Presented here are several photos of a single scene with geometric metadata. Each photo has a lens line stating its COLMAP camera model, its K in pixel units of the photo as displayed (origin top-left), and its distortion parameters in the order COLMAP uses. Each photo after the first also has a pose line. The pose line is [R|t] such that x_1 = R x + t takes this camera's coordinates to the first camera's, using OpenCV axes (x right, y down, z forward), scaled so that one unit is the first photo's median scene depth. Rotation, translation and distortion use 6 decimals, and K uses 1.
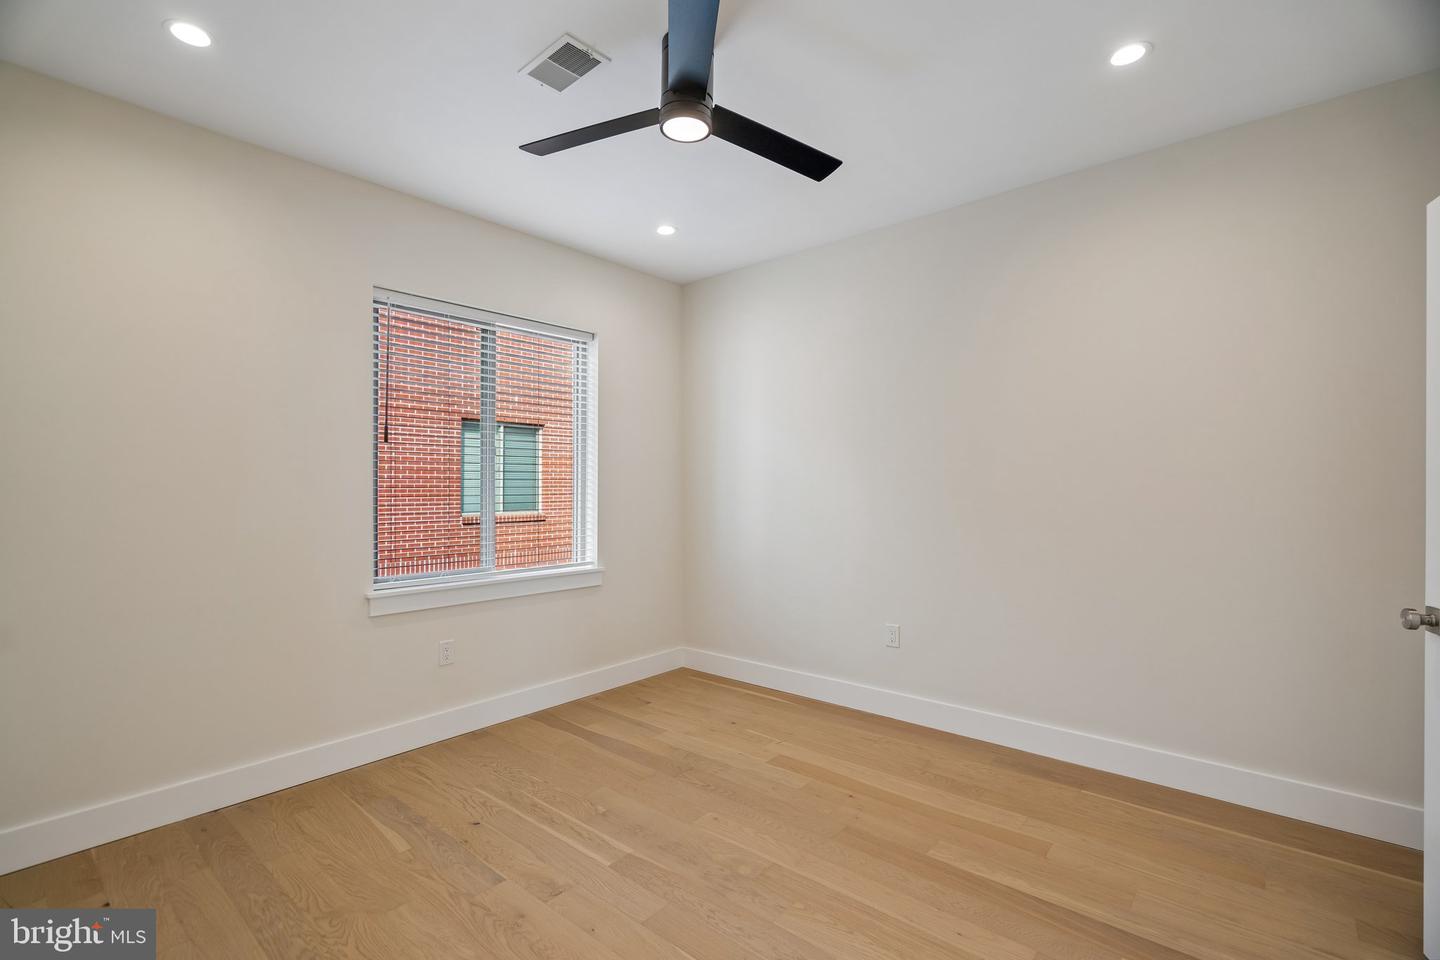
lens RADIAL K [[658.6, 0, 719.3], [0, 658.6, 483.4], [0, 0, 1]] dist [0.000325, -0.000002]
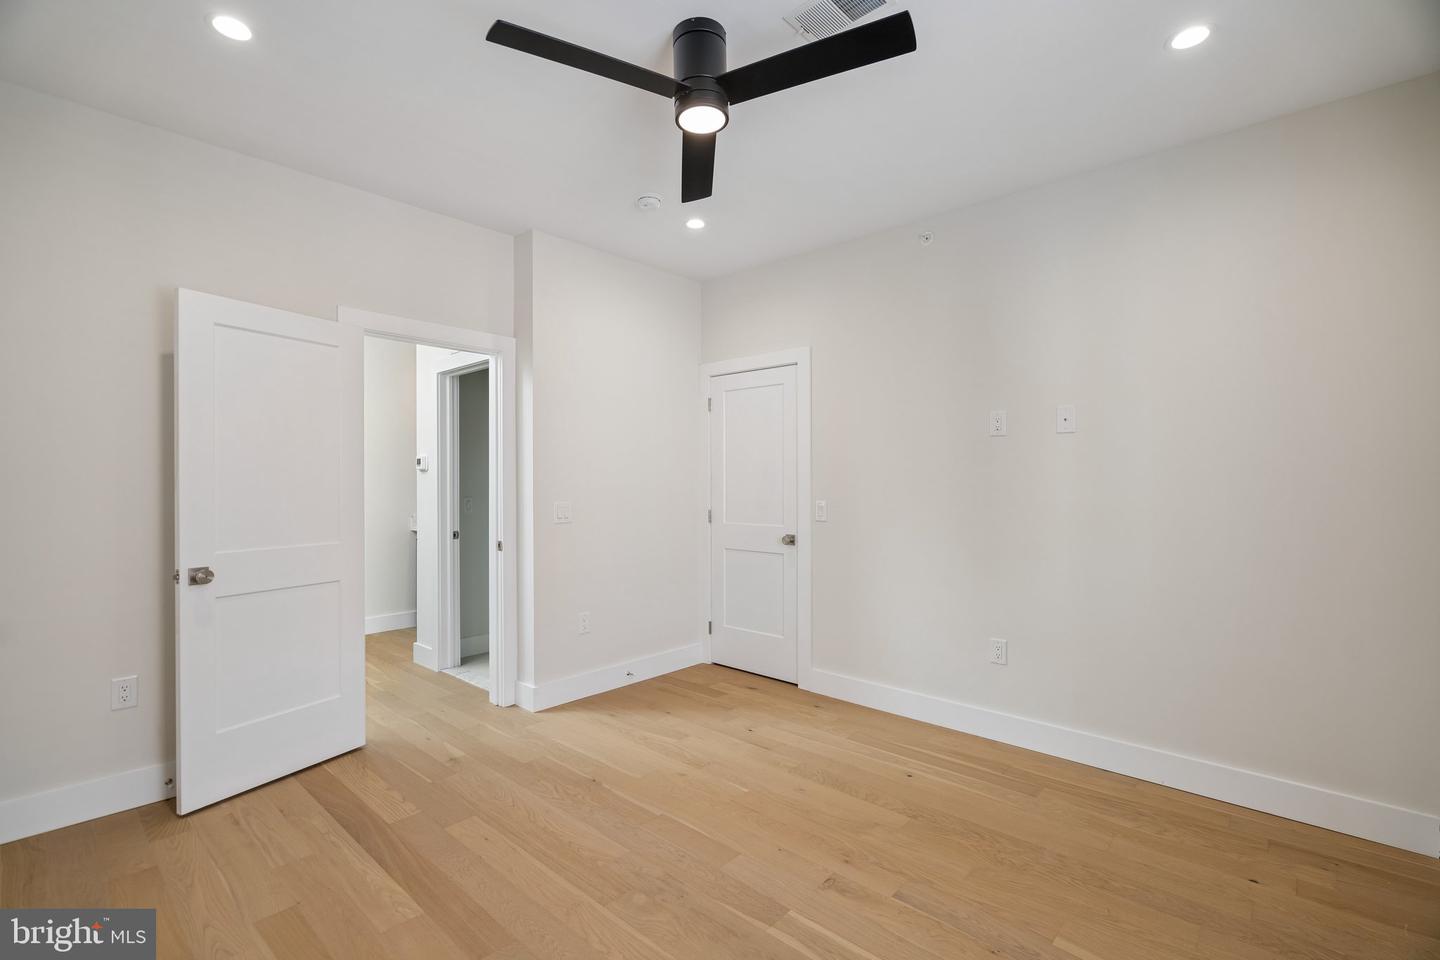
lens RADIAL K [[658.6, 0, 720.7], [0, 658.6, 482.1], [0, 0, 1]] dist [0.000325, -0.000002]
pose [[-0.999648, 0.001998, 0.026473, -0.103514], [0.001821, 0.999976, -0.006699, 0.007538], [-0.026486, -0.006649, -0.999627, 1.973673]]
